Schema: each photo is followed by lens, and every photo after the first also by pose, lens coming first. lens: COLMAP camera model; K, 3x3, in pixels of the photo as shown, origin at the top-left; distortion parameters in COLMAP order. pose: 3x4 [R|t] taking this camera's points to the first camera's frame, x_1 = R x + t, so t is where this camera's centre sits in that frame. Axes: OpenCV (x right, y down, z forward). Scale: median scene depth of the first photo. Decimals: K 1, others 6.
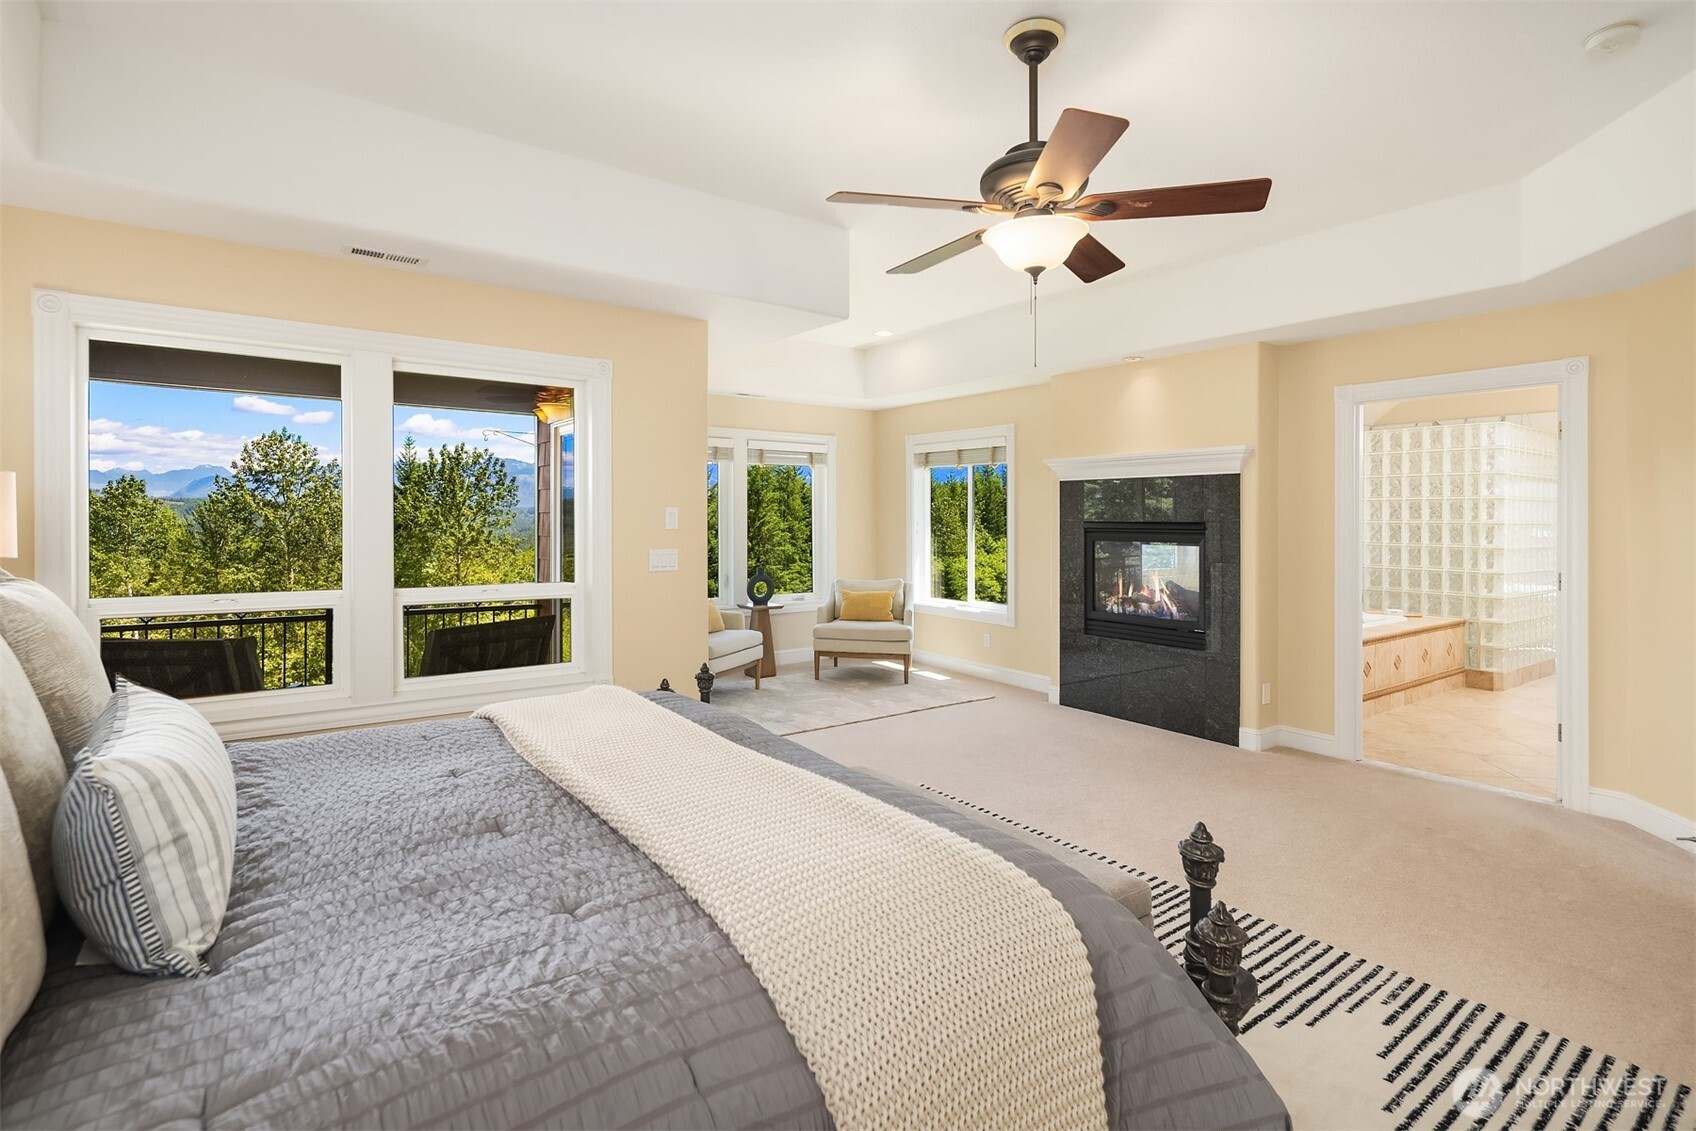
lens RADIAL K [[817.8, 0, 863.2], [0, 817.8, 510.6], [0, 0, 1]] dist [-0.007622, -0.001539]
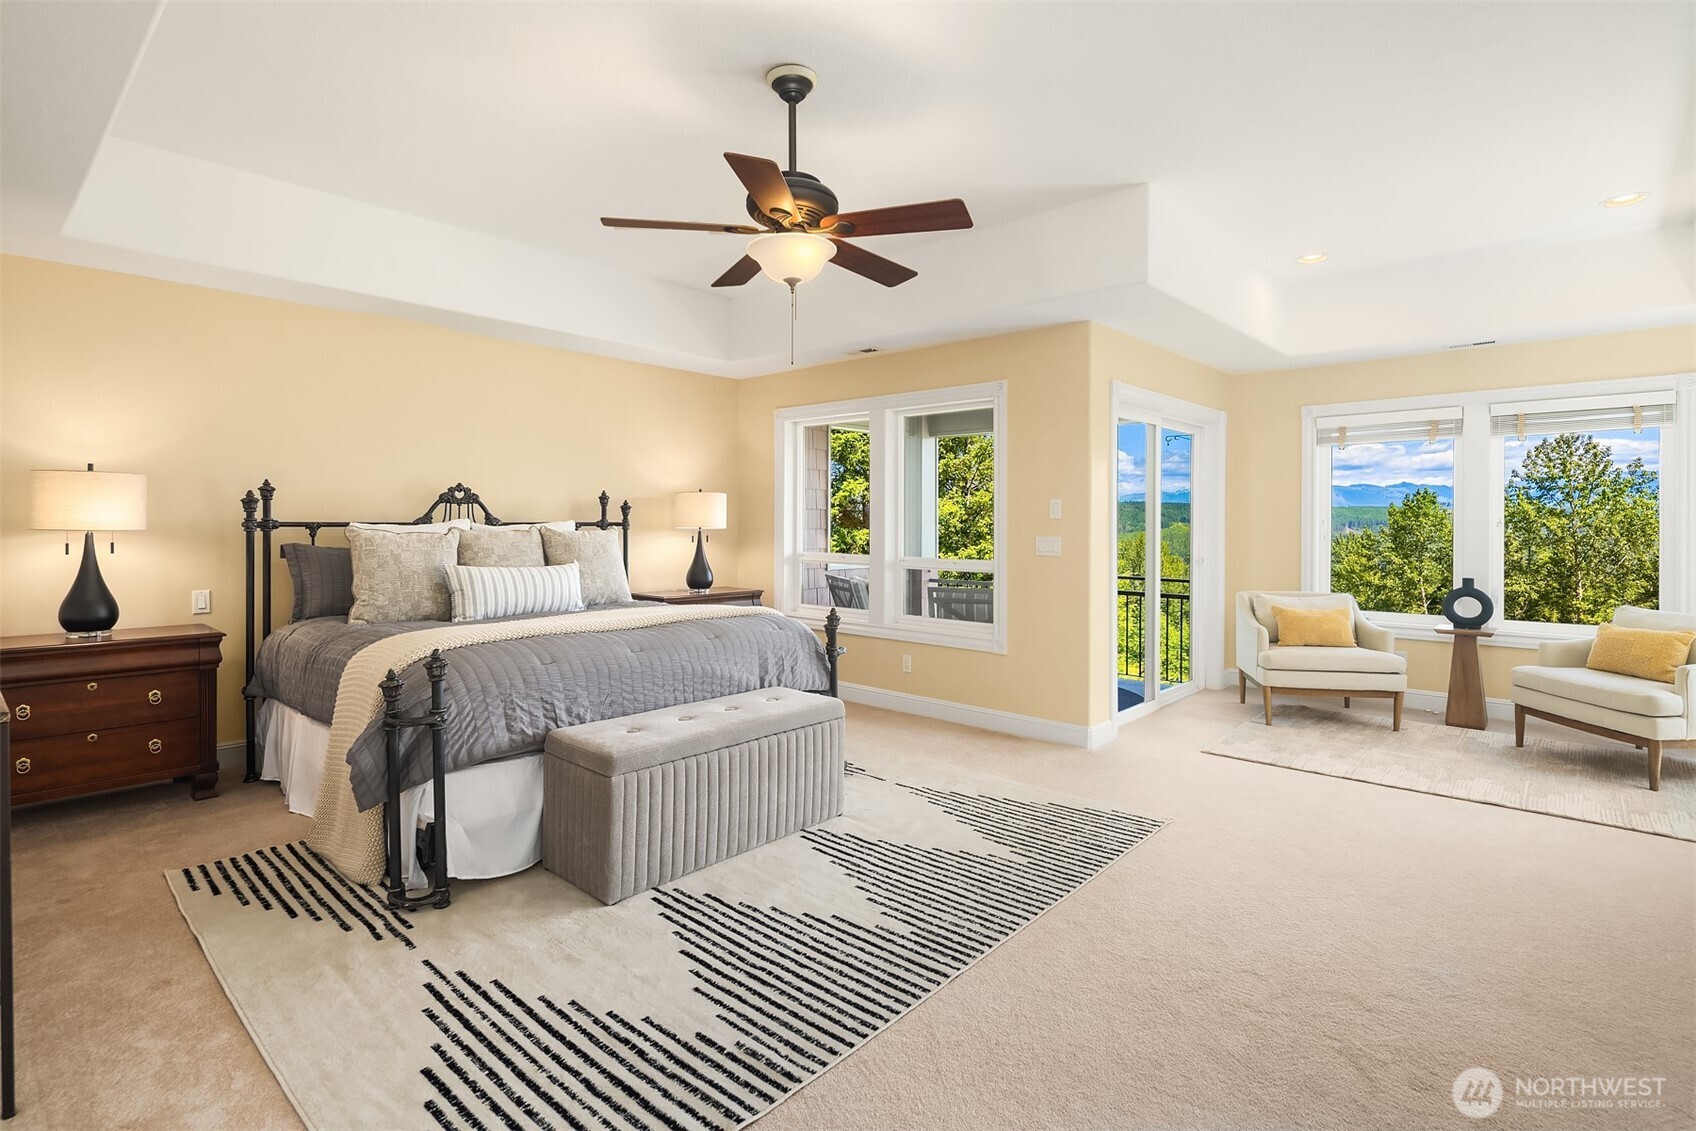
lens RADIAL K [[817.8, 0, 830.8], [0, 817.8, 518.6], [0, 0, 1]] dist [-0.007622, -0.001539]
pose [[0.193319, -0.008337, -0.981101, 0.435190], [0.005909, 0.999956, -0.007333, 0.015816], [0.981118, -0.004380, 0.193360, 0.267619]]
